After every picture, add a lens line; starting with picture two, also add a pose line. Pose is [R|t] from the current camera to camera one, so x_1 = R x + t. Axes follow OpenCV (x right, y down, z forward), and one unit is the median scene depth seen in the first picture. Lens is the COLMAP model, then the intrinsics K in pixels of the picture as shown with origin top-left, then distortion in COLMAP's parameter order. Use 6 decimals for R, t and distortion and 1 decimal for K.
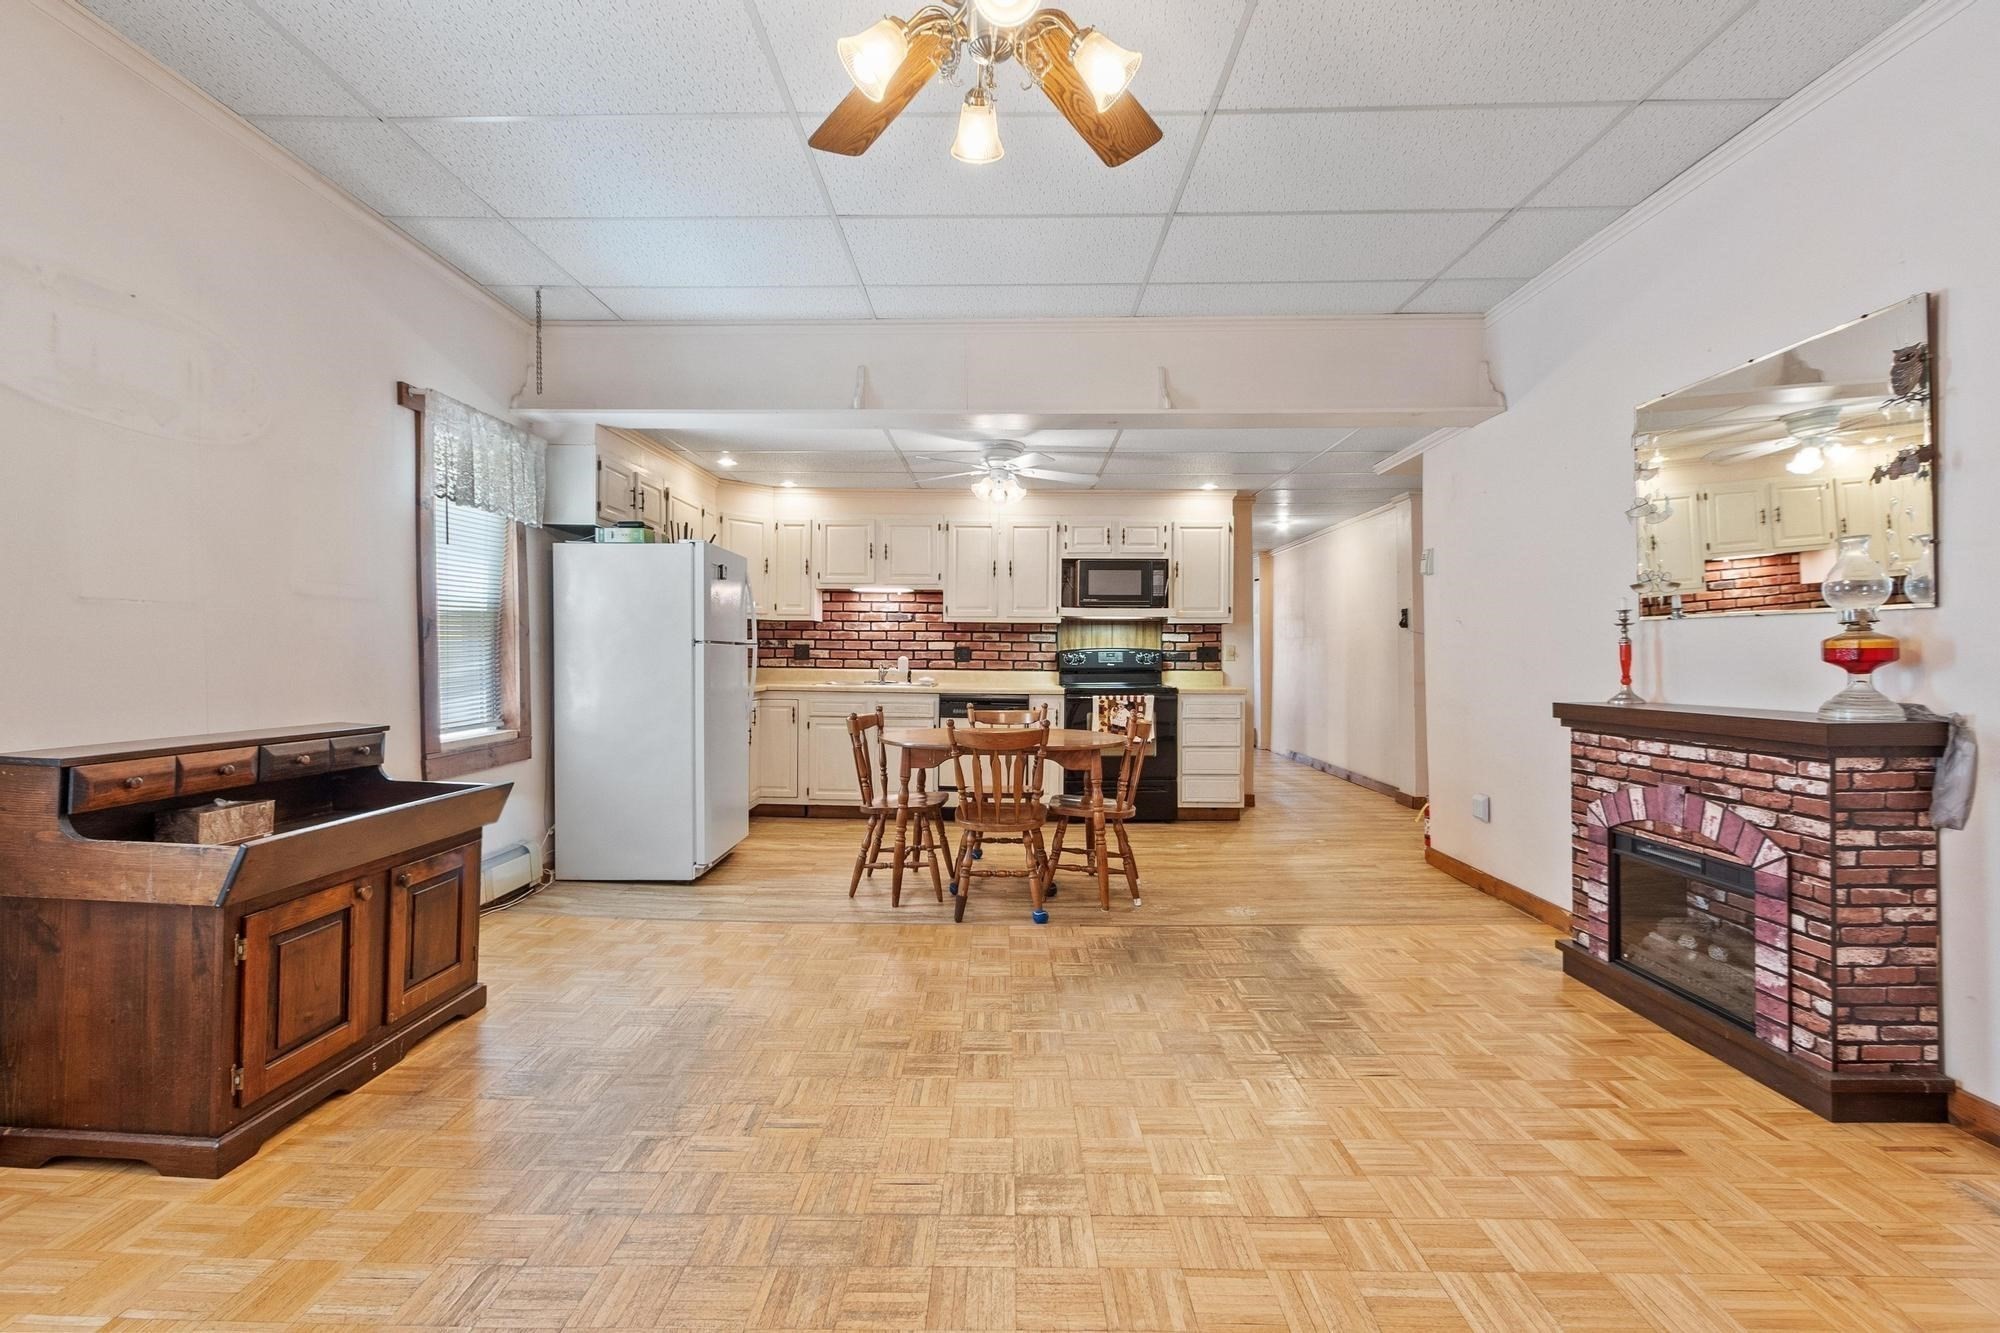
lens RADIAL K [[881.9, 0, 988.4], [0, 881.9, 655.7], [0, 0, 1]] dist [0.002138, -0.000115]
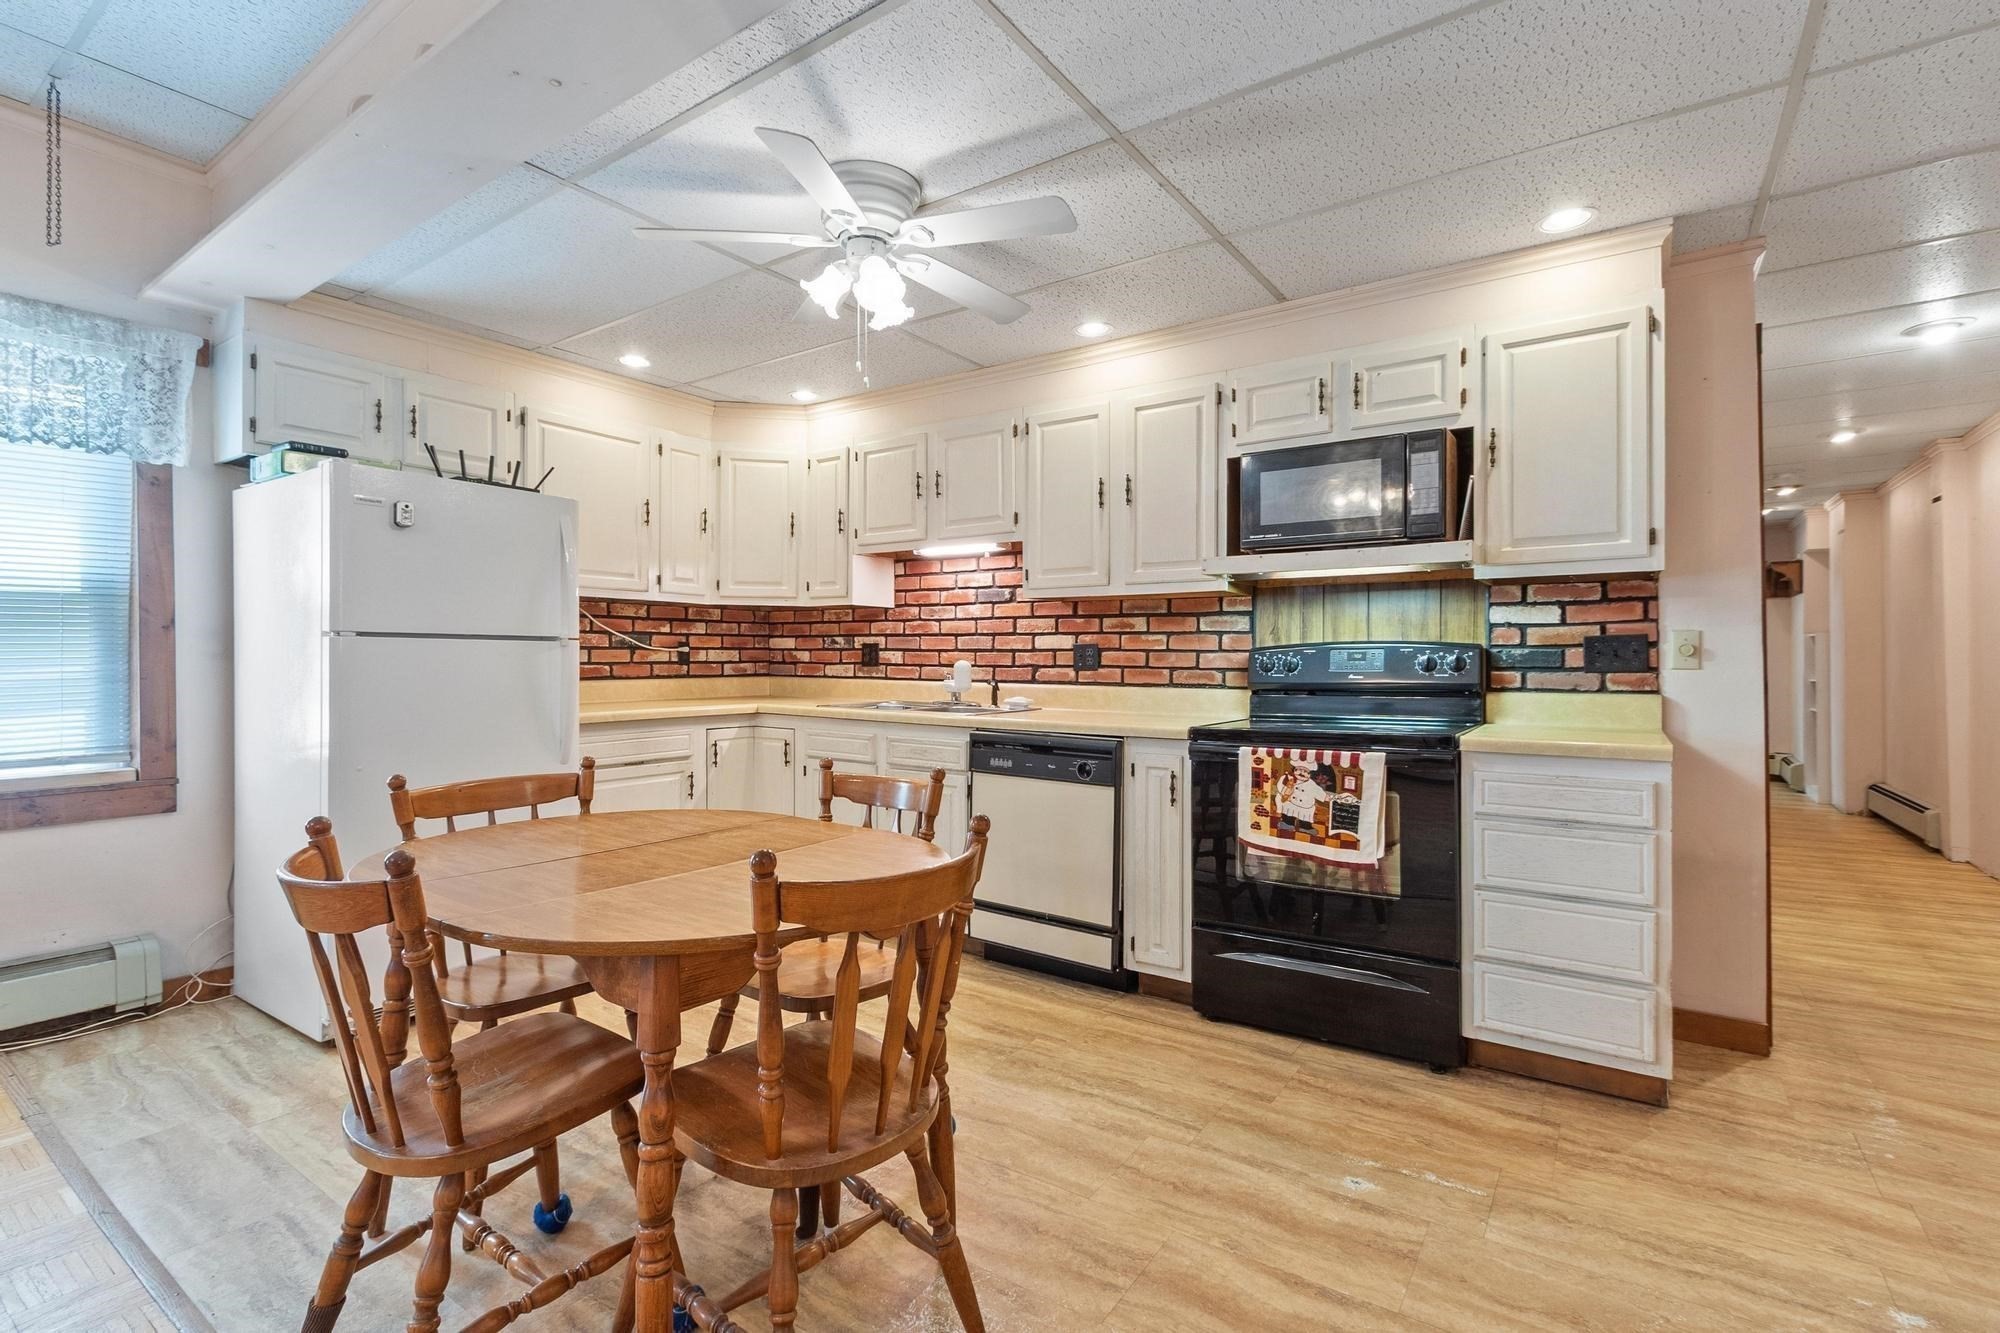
lens RADIAL K [[907.9, 0, 993.8], [0, 907.9, 658.7], [0, 0, 1]] dist [0.003860, 0.000421]
pose [[0.829239, -0.004332, -0.558877, 0.530721], [0.000693, 0.999977, -0.006722, 0.007537], [0.558894, 0.005187, 0.829223, 1.064515]]
